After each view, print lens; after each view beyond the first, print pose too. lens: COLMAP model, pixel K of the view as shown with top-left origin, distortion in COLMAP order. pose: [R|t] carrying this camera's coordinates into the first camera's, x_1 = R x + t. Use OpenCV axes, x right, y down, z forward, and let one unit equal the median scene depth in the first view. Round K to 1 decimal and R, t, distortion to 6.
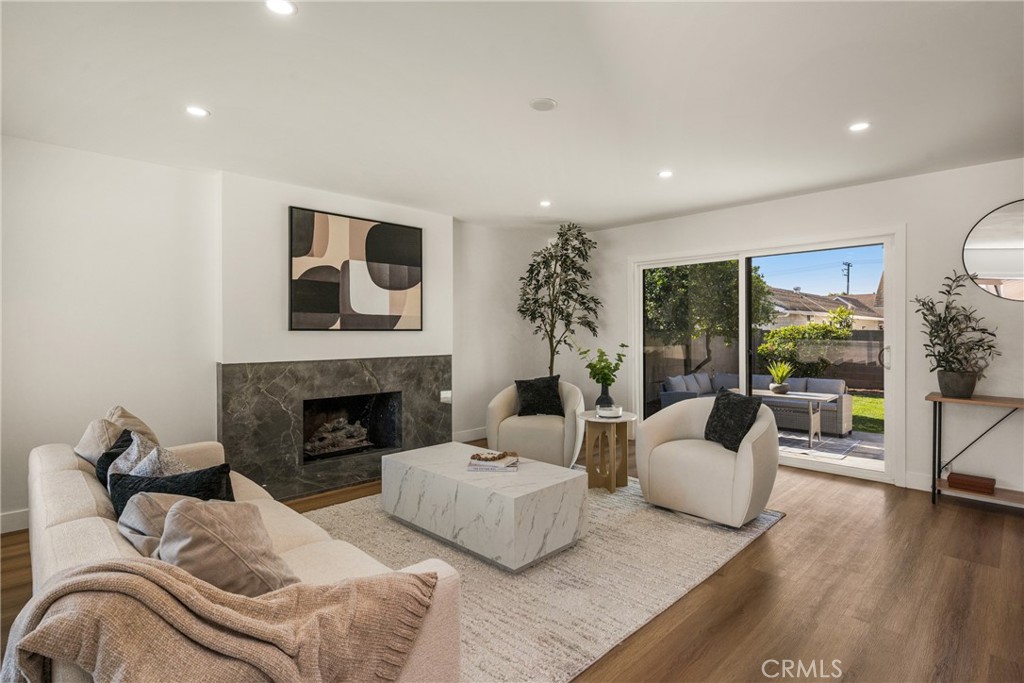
lens RADIAL K [[502.5, 0, 532.7], [0, 502.5, 335.4], [0, 0, 1]] dist [0.001573, 0.000237]
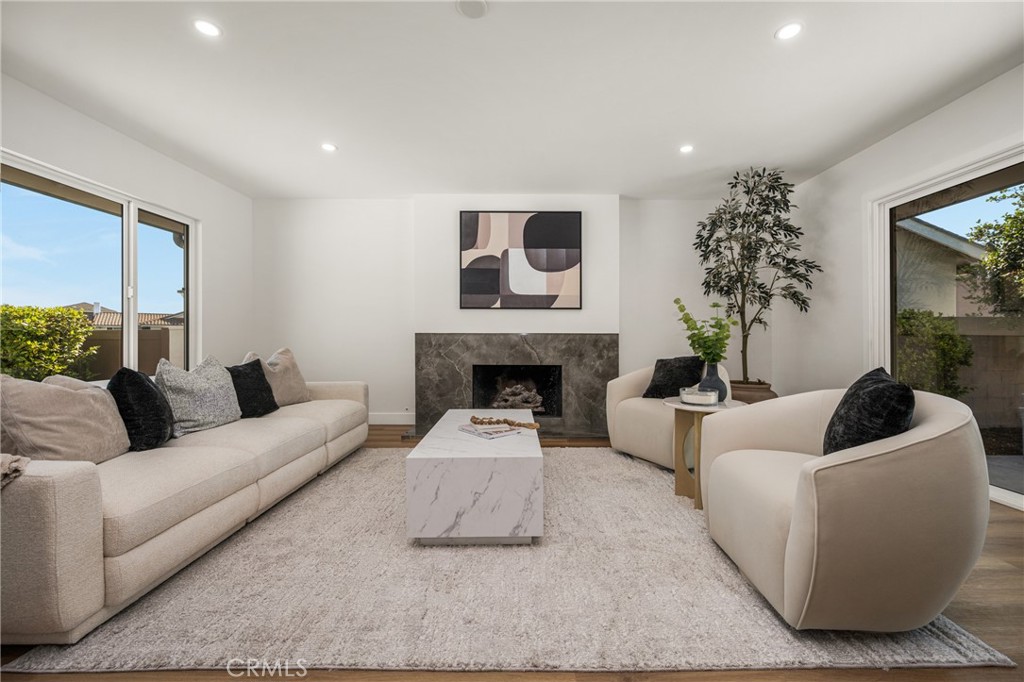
lens RADIAL K [[414.4, 0, 524.4], [0, 414.4, 341.8], [0, 0, 1]] dist [-0.000667, -0.000643]
pose [[0.706249, 0.010784, -0.707881, 0.329118], [-0.007315, 0.999942, 0.007936, 0.056220], [0.707926, -0.000427, 0.706287, 0.324267]]
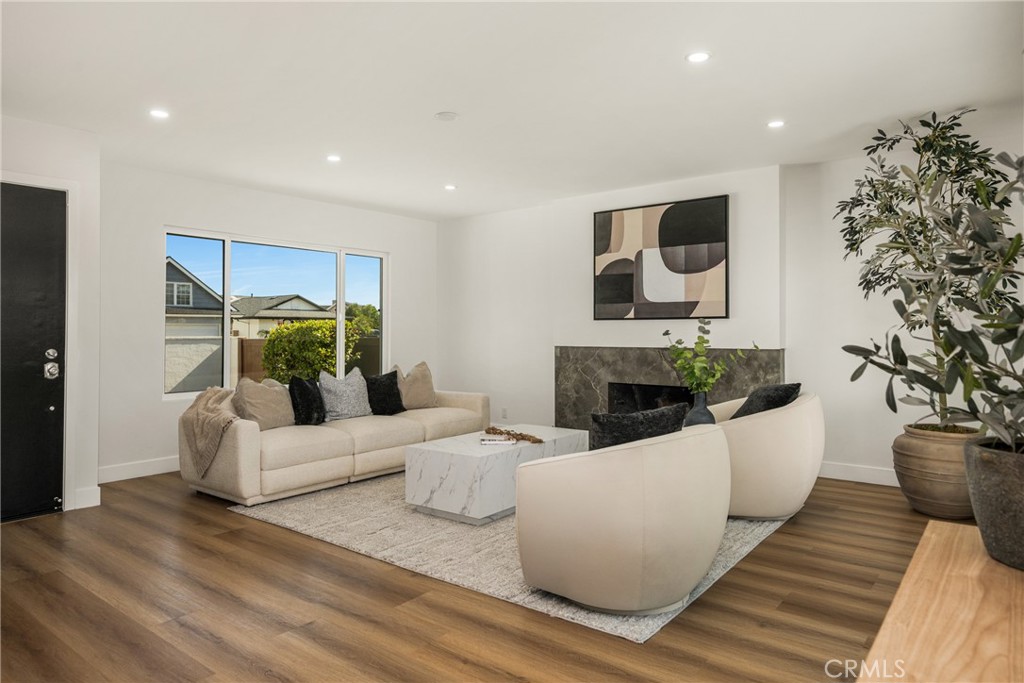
lens RADIAL K [[641.6, 0, 514.9], [0, 641.6, 339.1], [0, 0, 1]] dist [-0.009910, -0.001921]
pose [[0.115925, 0.012236, -0.993183, 0.839443], [-0.004437, 0.999921, 0.011801, 0.015081], [0.993248, 0.003039, 0.115970, 0.563477]]
